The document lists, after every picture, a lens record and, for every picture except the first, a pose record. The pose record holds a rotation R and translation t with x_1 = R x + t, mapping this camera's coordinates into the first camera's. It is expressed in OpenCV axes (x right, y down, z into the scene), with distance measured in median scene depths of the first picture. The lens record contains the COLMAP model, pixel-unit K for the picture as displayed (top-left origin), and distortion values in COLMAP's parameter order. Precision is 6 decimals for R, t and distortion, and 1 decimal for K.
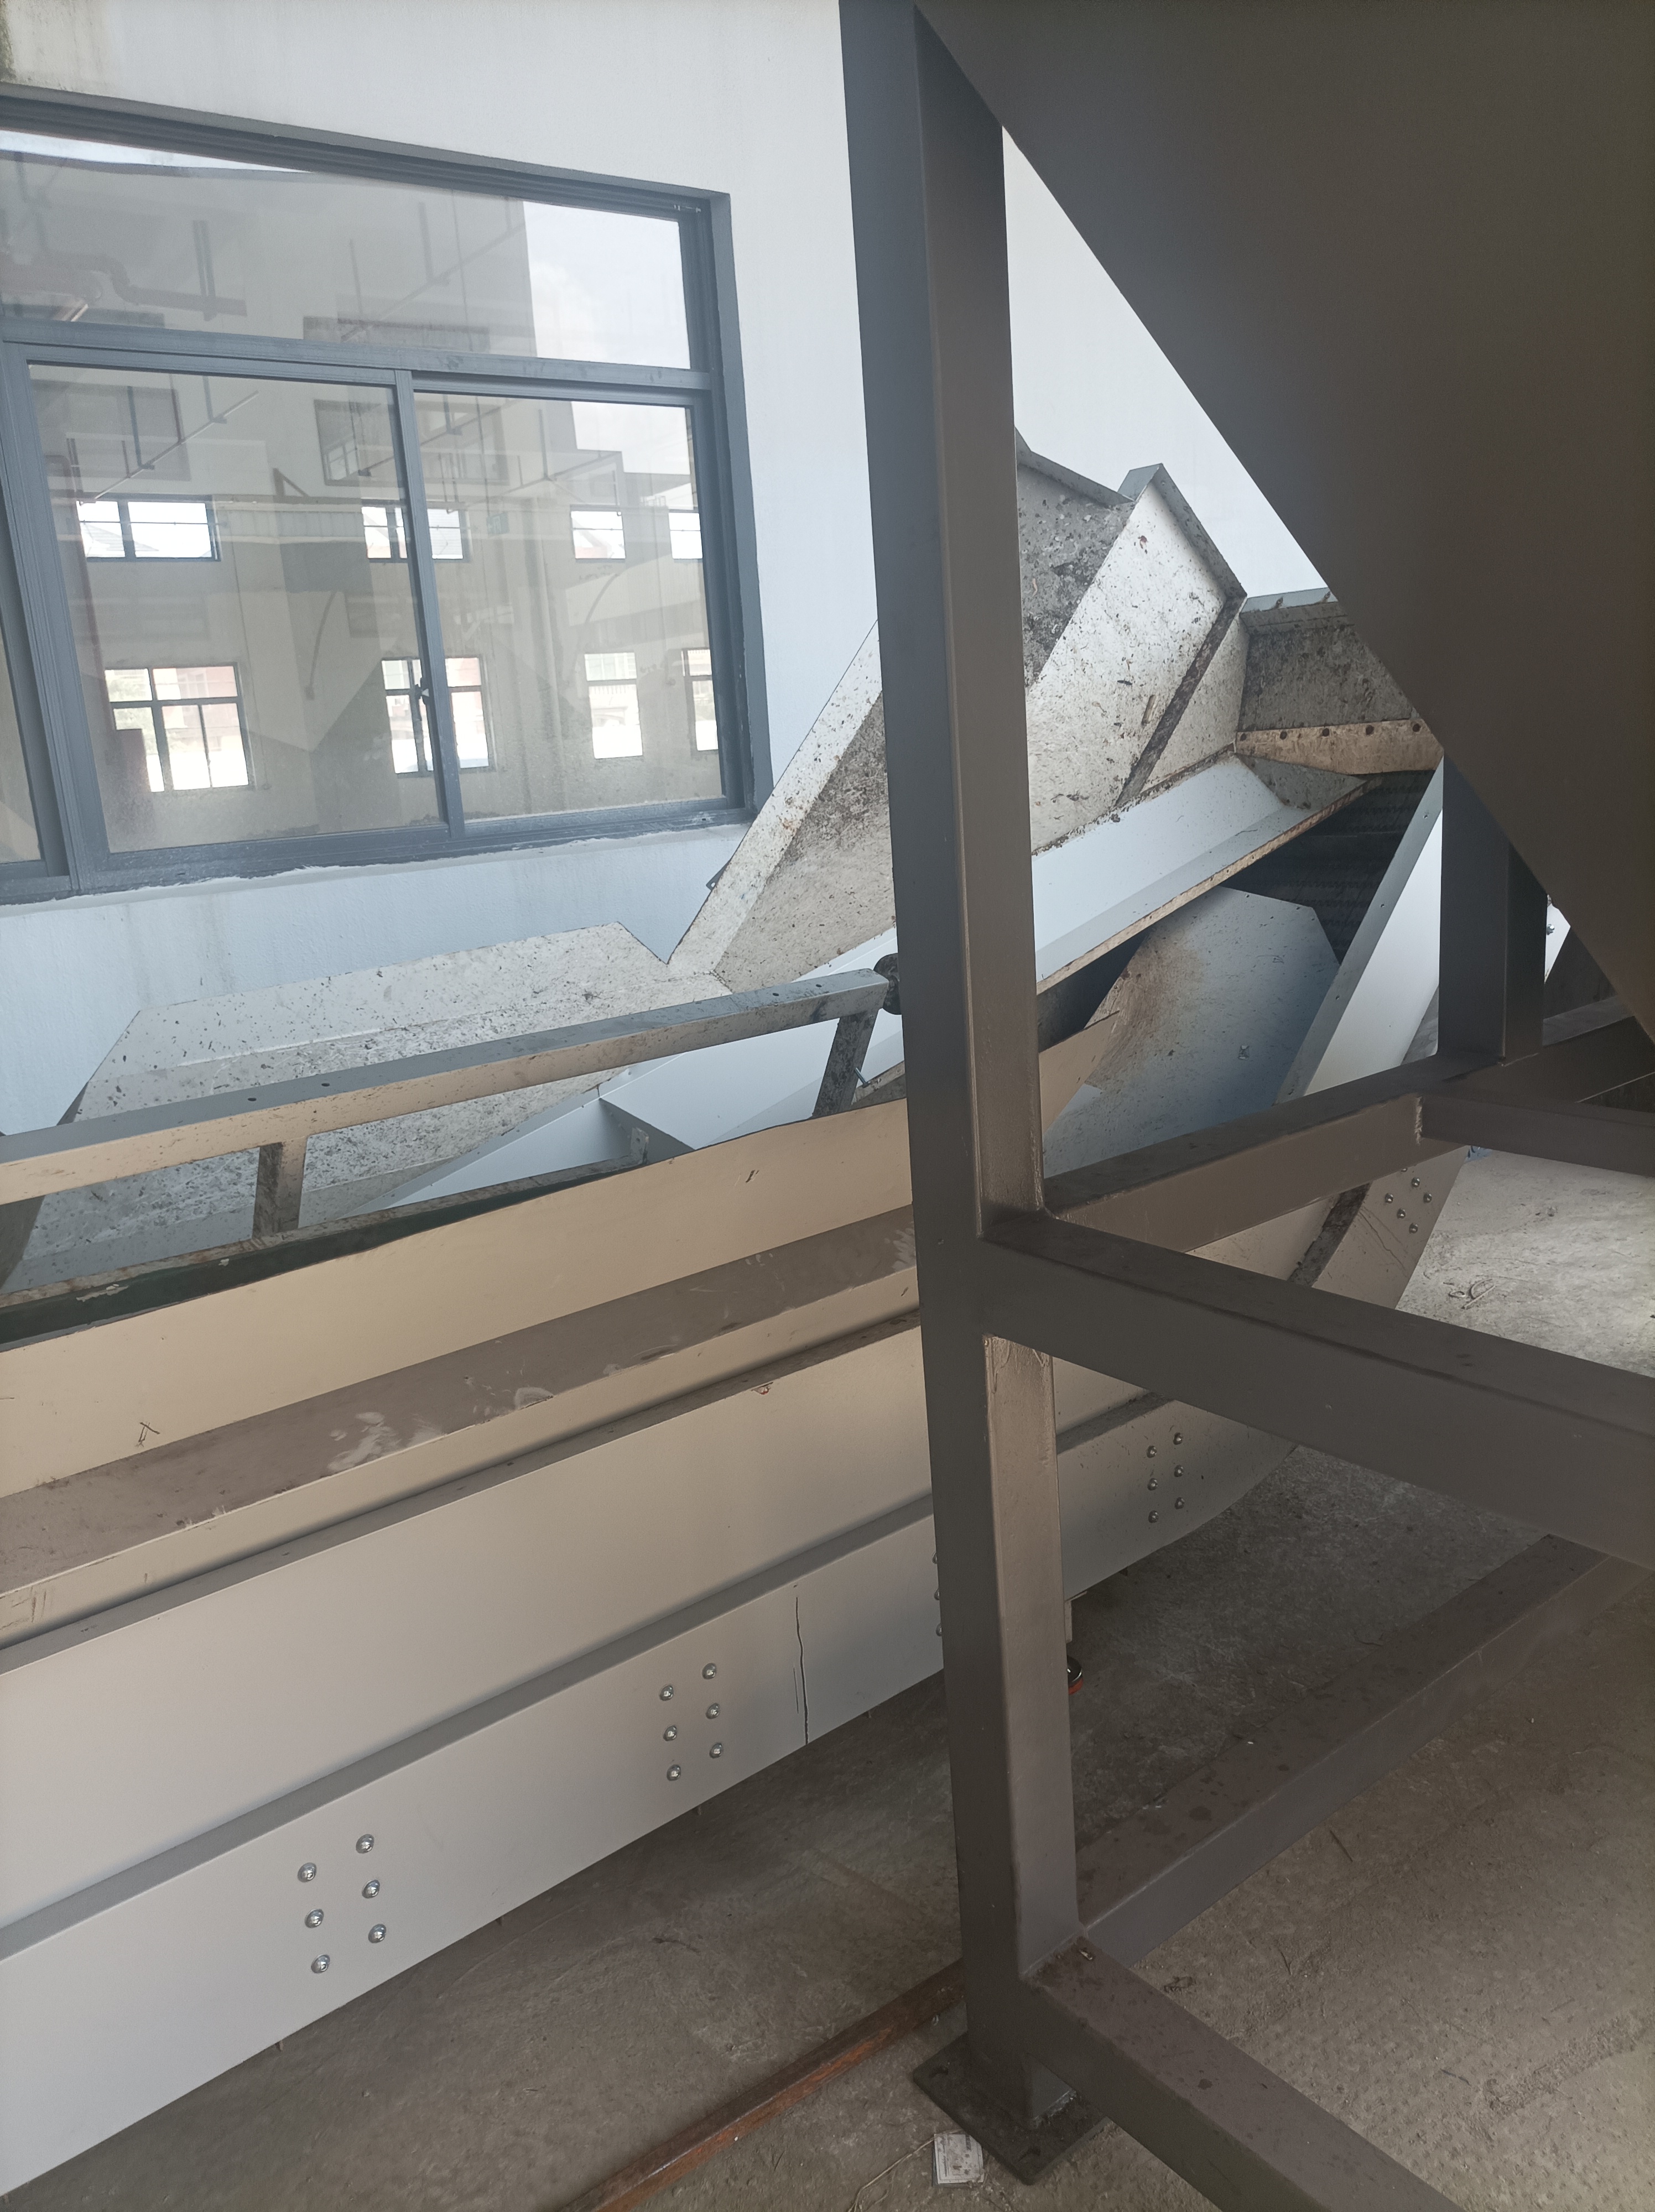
lens RADIAL K [[1711.4, 0, 827.5], [0, 1711.4, 1106.0], [0, 0, 1]] dist [-0.046523, 0.000819]
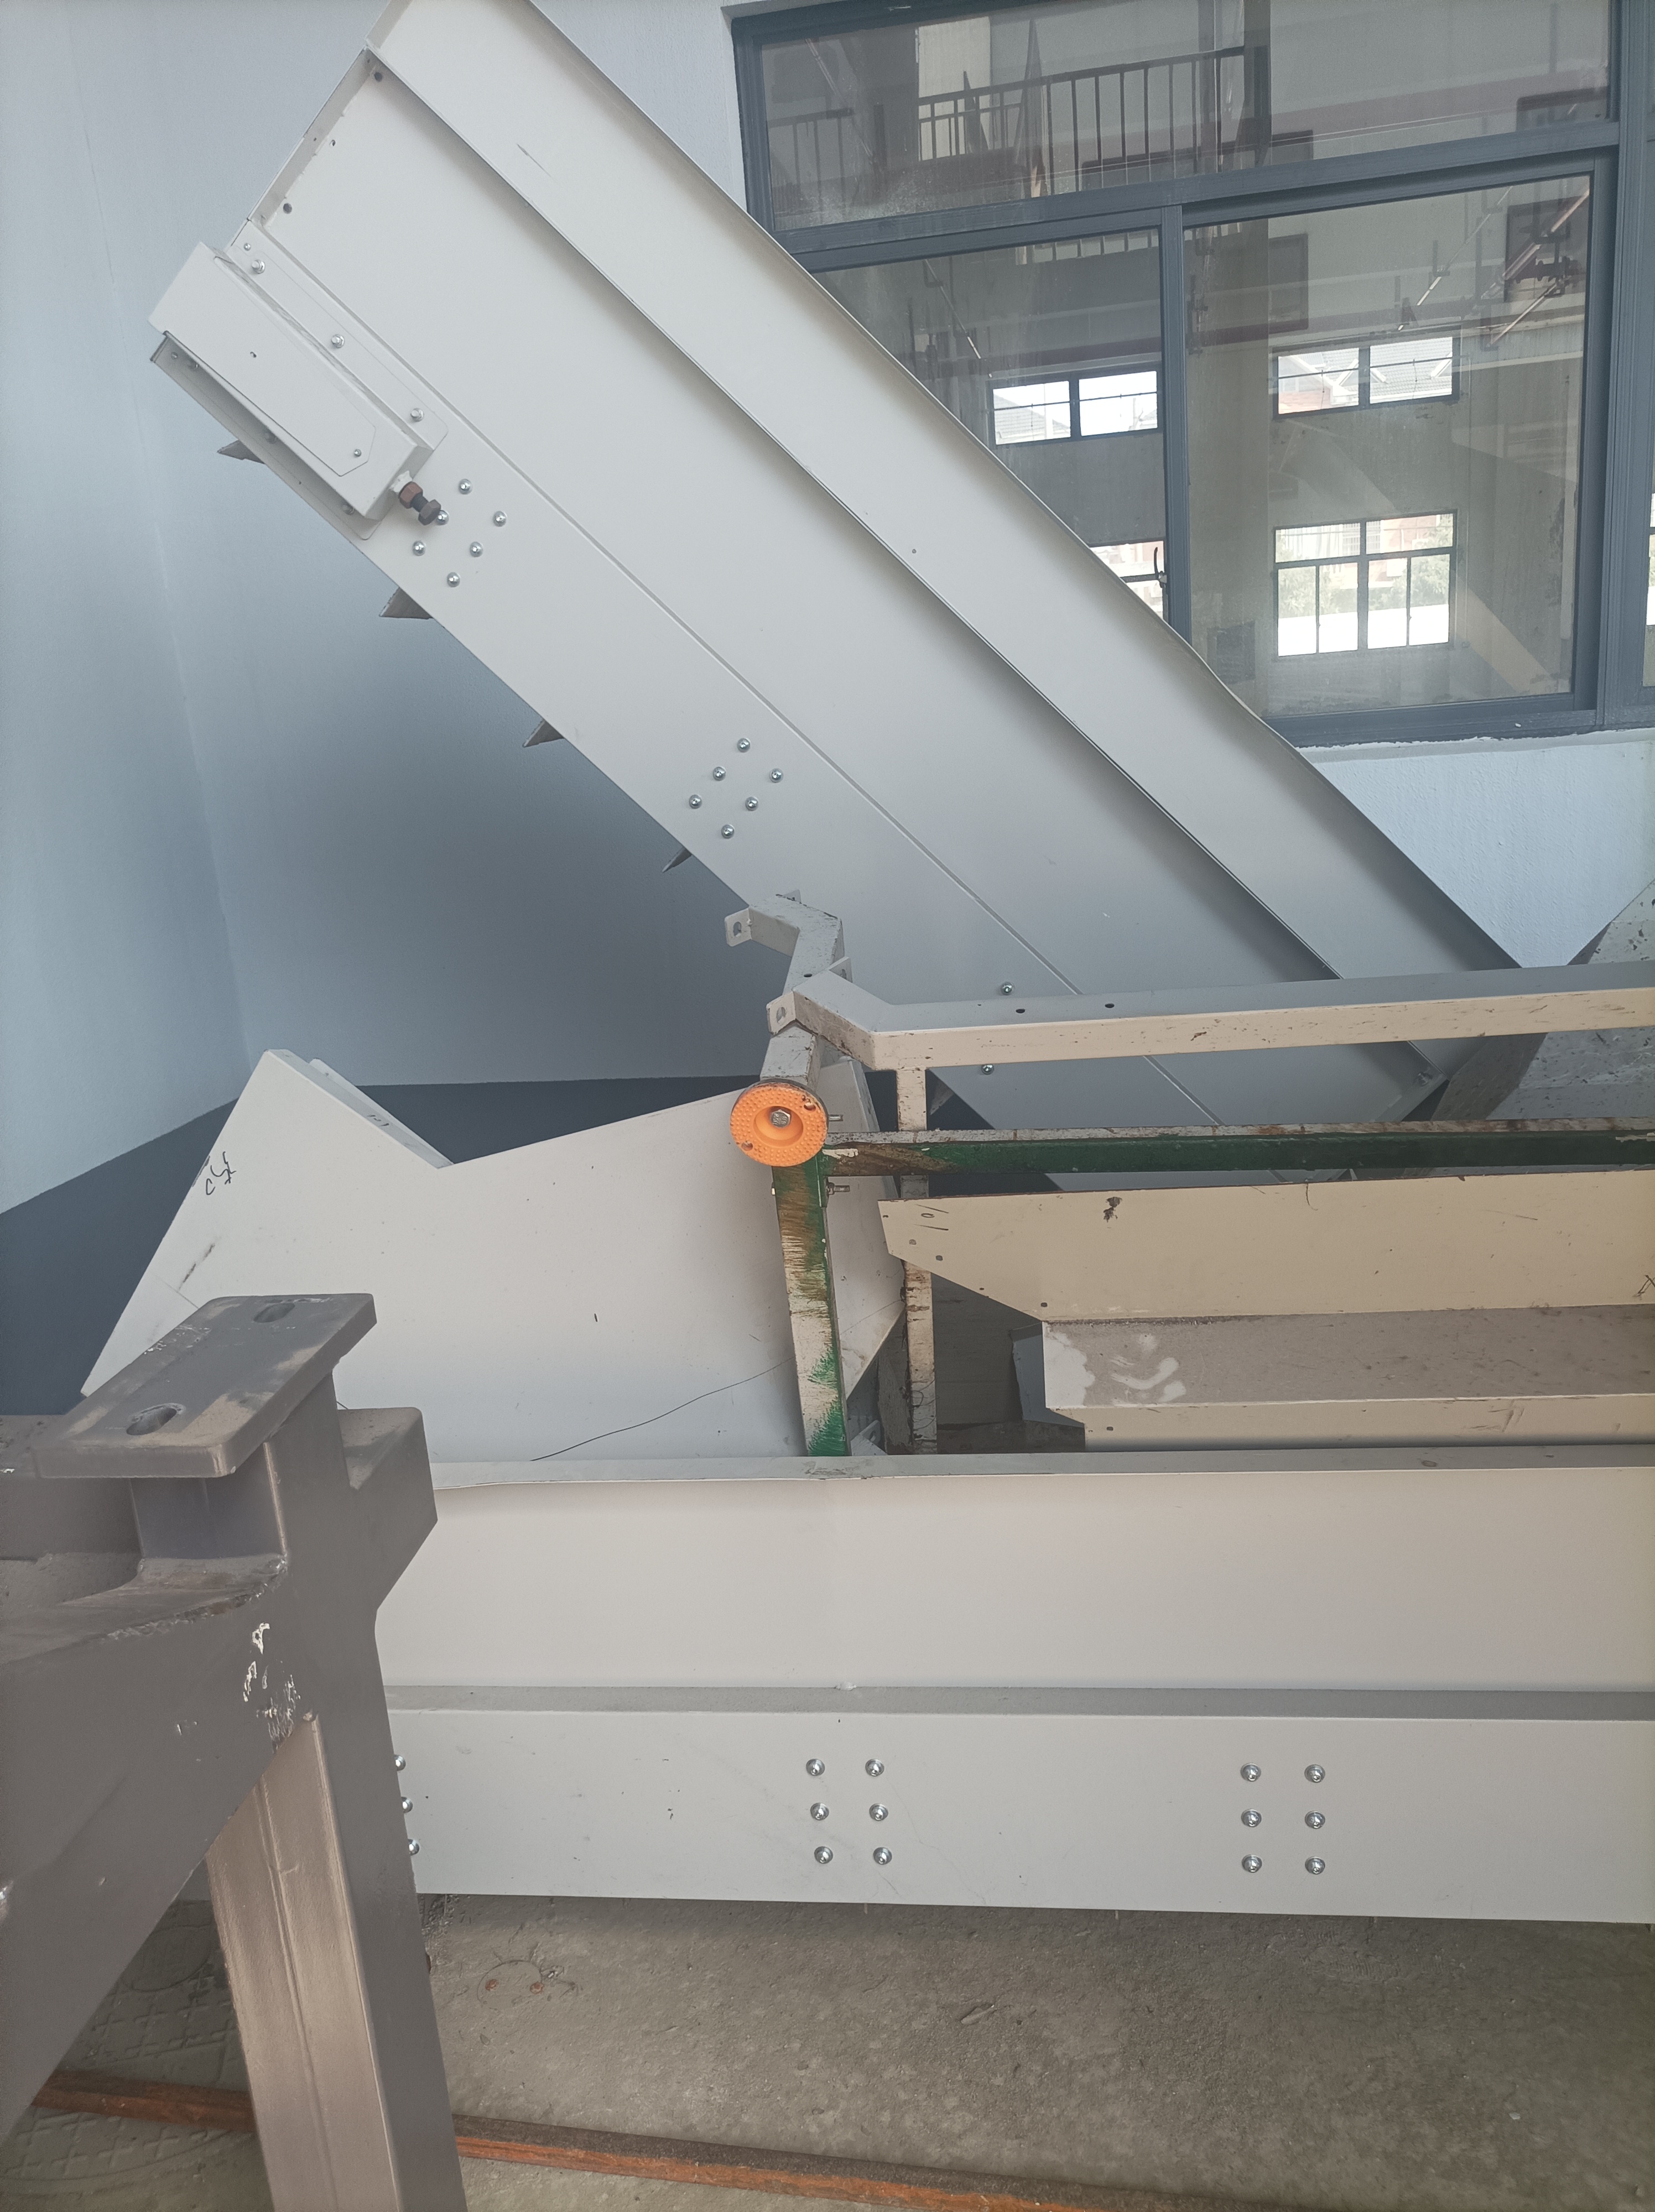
lens RADIAL K [[1711.4, 0, 827.5], [0, 1711.4, 1106.0], [0, 0, 1]] dist [-0.046523, 0.000819]
pose [[0.618157, 0.200582, -0.760032, 0.208497], [-0.123274, 0.979668, 0.158284, -0.045134], [0.776328, -0.004152, 0.630316, 0.146534]]
